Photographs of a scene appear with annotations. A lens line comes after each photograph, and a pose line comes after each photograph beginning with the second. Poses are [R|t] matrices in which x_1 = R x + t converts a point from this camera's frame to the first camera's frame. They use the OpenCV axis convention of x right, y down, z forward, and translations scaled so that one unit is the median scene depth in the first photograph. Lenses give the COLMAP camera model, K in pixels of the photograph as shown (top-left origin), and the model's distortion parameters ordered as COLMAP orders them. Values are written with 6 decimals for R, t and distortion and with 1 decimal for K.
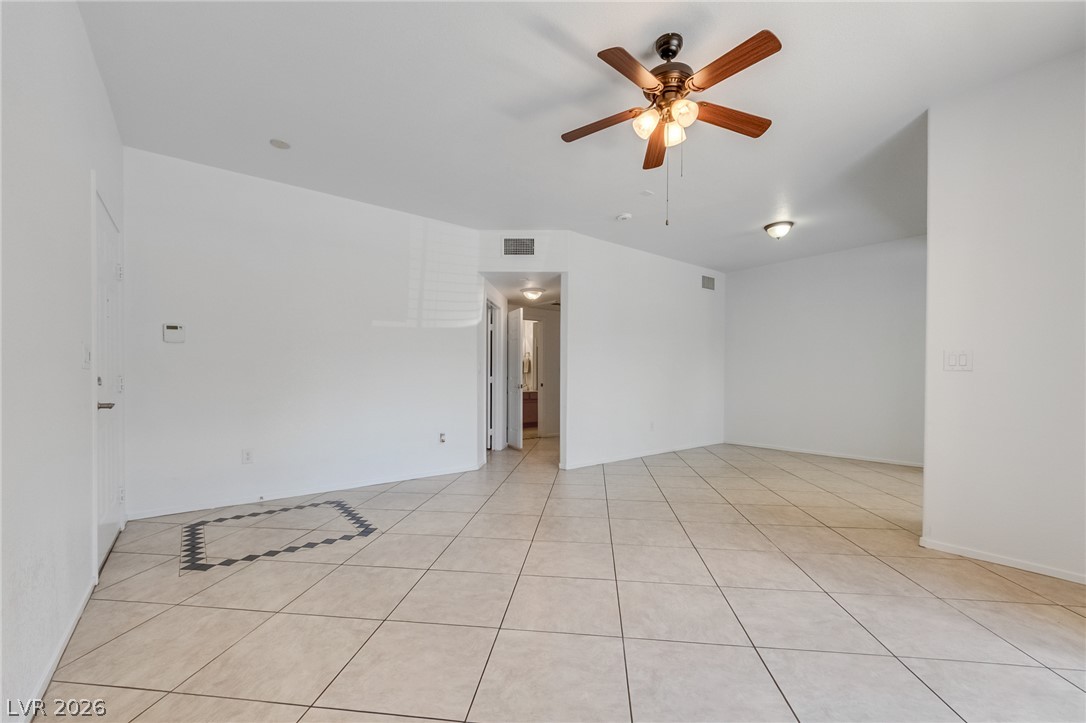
lens RADIAL K [[448.1, 0, 526.3], [0, 448.1, 367.7], [0, 0, 1]] dist [-0.011910, -0.000374]
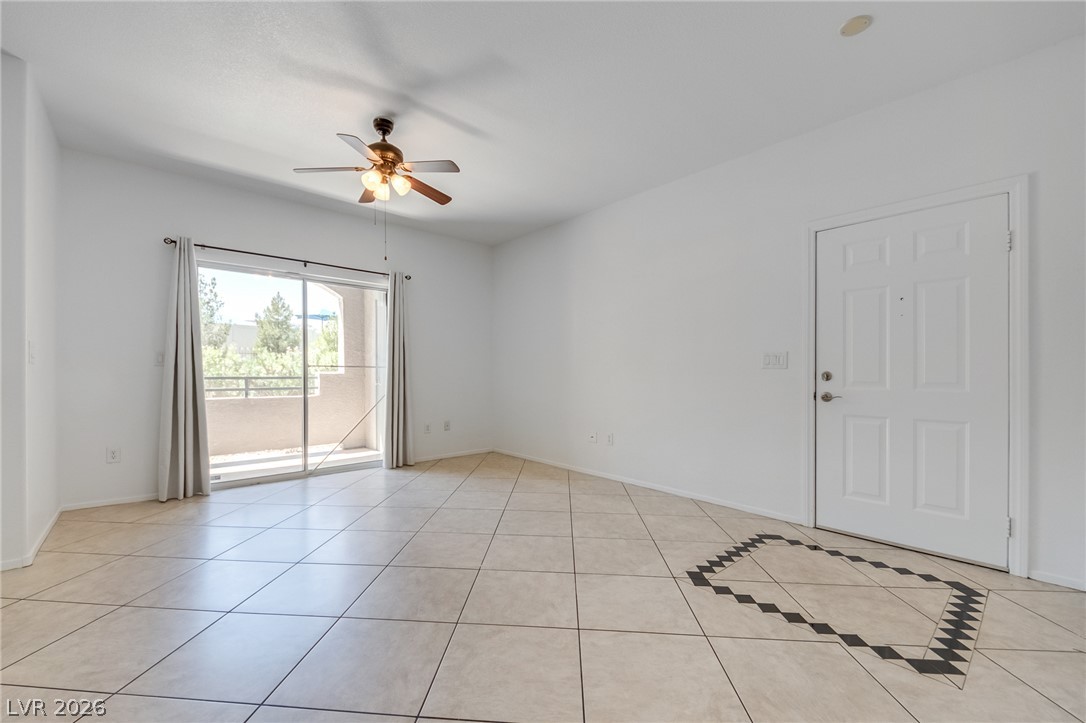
lens RADIAL K [[448.1, 0, 526.3], [0, 448.1, 367.7], [0, 0, 1]] dist [-0.011910, -0.000374]
pose [[-0.997532, -0.007053, -0.069858, -0.010805], [-0.005080, 0.999584, -0.028386, 0.032629], [0.070029, -0.027961, -0.997153, 1.708717]]
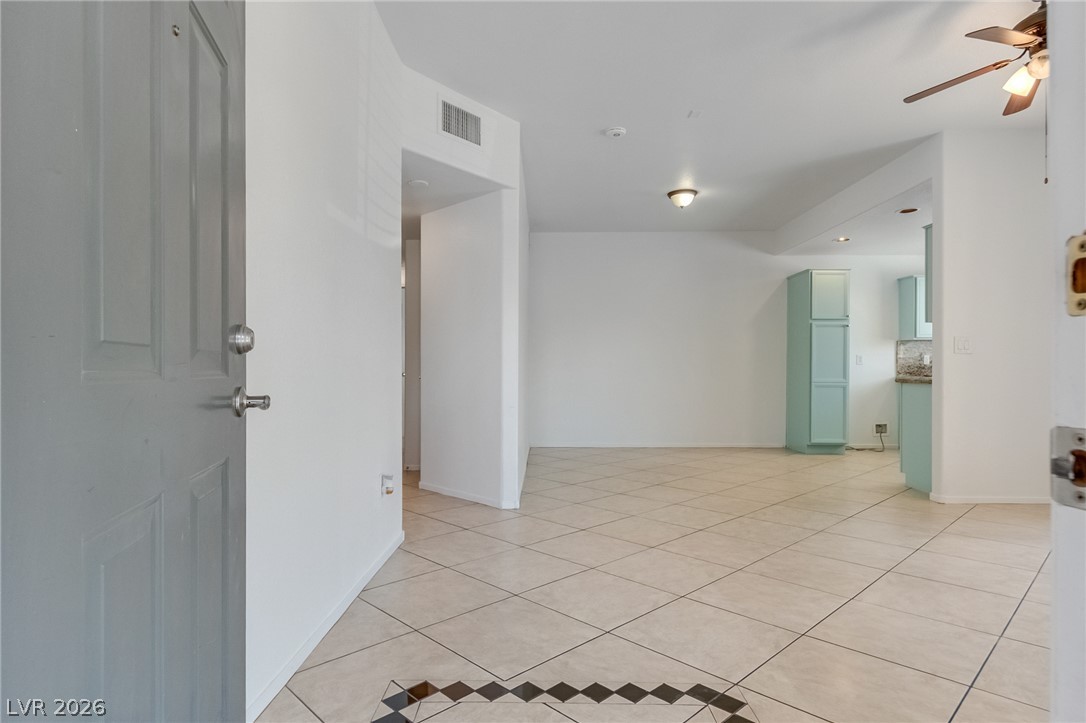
lens RADIAL K [[605.7, 0, 521.9], [0, 605.7, 368.6], [0, 0, 1]] dist [0.001554, -0.000190]
pose [[0.621360, -0.002887, 0.783520, -0.922697], [-0.013123, 0.999815, 0.014091, 0.035661], [-0.783415, -0.019038, 0.621207, 0.771890]]
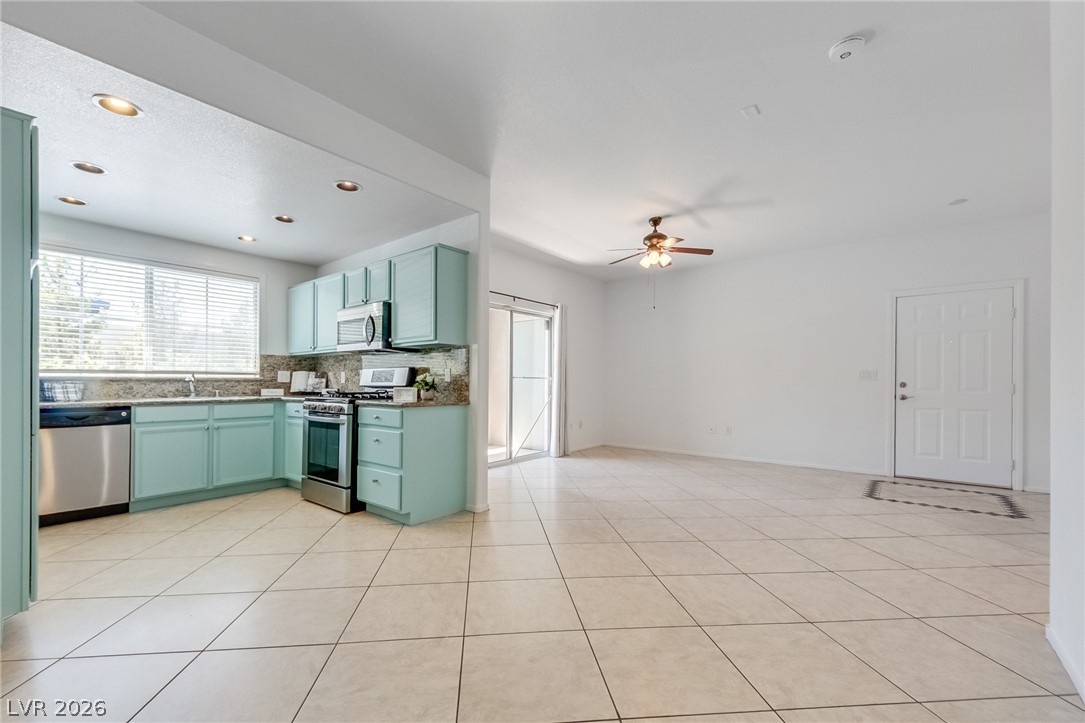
lens RADIAL K [[449.6, 0, 529.1], [0, 449.6, 377.0], [0, 0, 1]] dist [0.026939, -0.015550]
pose [[-0.971008, -0.009212, -0.238869, 0.972653], [-0.002338, 0.999575, -0.029043, 0.042945], [0.239035, -0.027643, -0.970617, 2.061134]]
